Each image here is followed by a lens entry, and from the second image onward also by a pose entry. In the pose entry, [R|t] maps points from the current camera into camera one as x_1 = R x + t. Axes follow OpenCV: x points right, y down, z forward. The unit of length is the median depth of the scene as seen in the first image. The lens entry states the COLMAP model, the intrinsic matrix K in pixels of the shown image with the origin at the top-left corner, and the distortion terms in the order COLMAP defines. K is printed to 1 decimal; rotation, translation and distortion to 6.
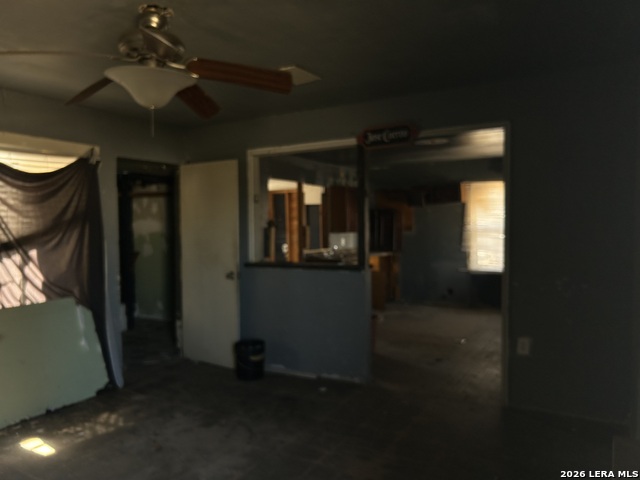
lens RADIAL K [[481.6, 0, 320.0], [0, 481.6, 240.0], [0, 0, 1]] dist [0.033488, 0.001222]
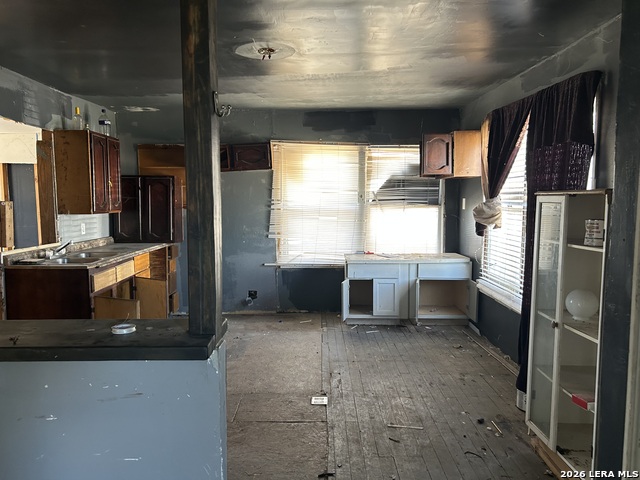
lens RADIAL K [[481.6, 0, 320.0], [0, 481.6, 240.0], [0, 0, 1]] dist [0.033488, 0.001222]
pose [[0.858399, -0.033698, 0.511875, -0.007244], [0.000655, 0.997911, 0.064595, -0.021154], [-0.512983, -0.055113, 0.856628, 0.351704]]
